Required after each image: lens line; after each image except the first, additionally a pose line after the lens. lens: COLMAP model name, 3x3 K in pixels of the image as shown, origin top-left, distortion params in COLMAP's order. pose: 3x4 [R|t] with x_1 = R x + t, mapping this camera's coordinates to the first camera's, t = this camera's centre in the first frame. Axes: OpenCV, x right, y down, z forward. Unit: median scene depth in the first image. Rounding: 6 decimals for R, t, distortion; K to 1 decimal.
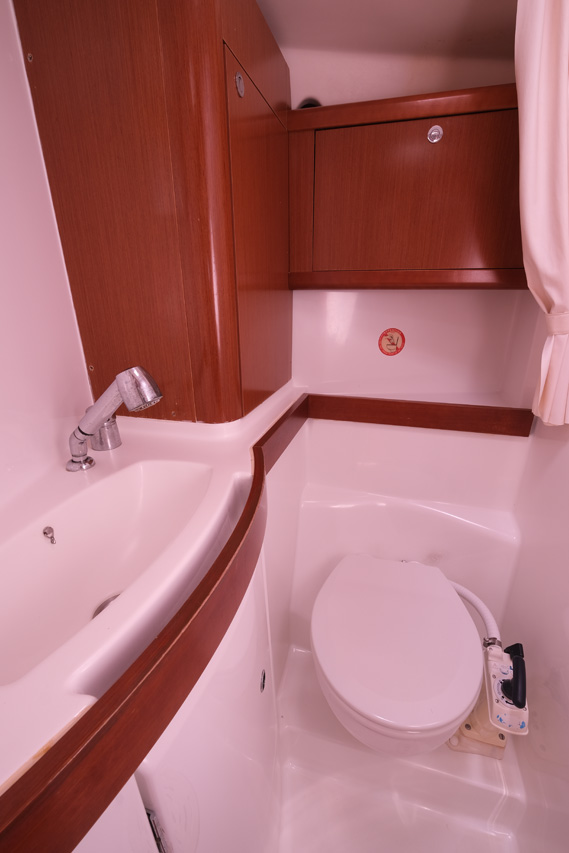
lens RADIAL K [[360.7, 0, 285.2], [0, 360.7, 433.9], [0, 0, 1]] dist [-0.007038, 0.000363]
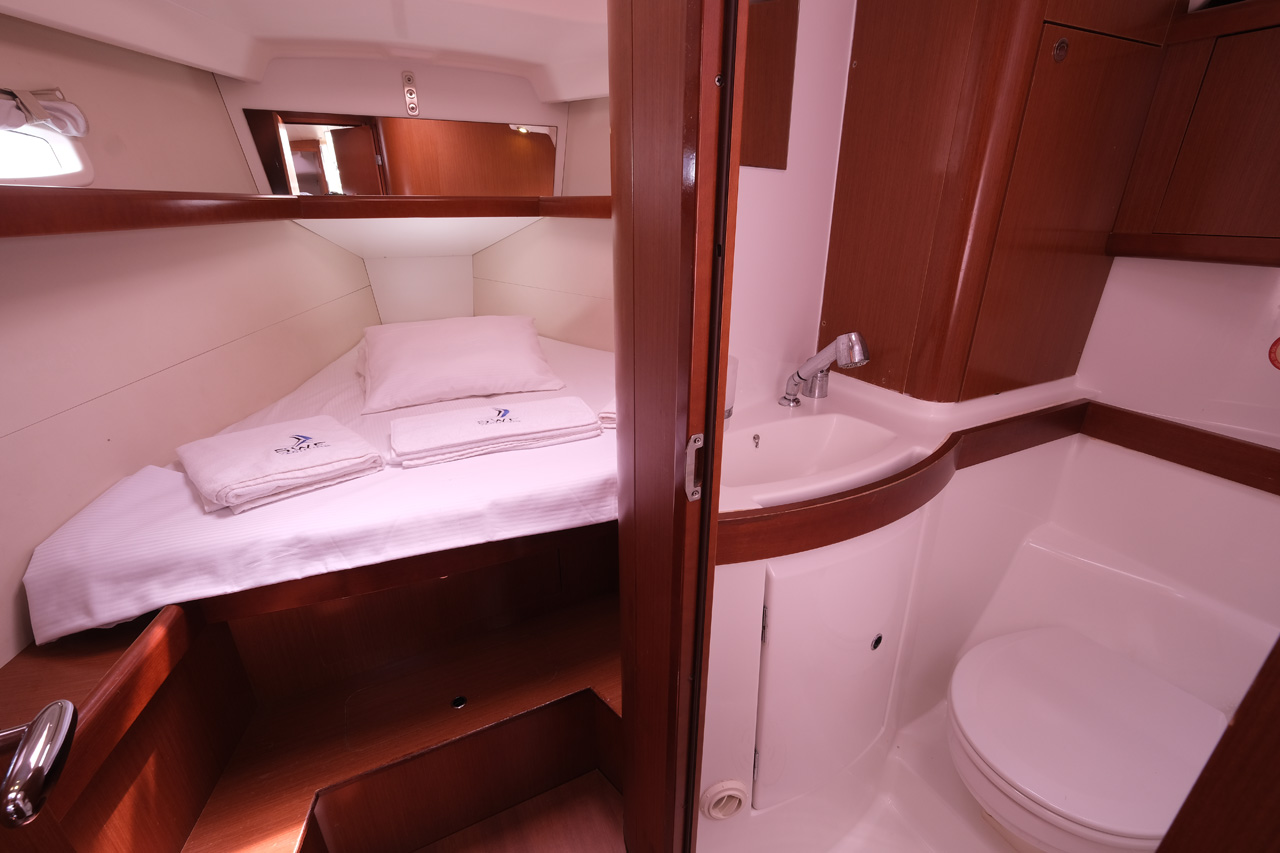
lens RADIAL K [[541.2, 0, 634.3], [0, 541.2, 428.2], [0, 0, 1]] dist [-0.007038, 0.000363]
pose [[0.664951, 0.284474, -0.690590, 0.363014], [-0.264120, 0.954443, 0.138849, 0.053753], [0.698628, 0.090071, 0.709793, -0.643824]]
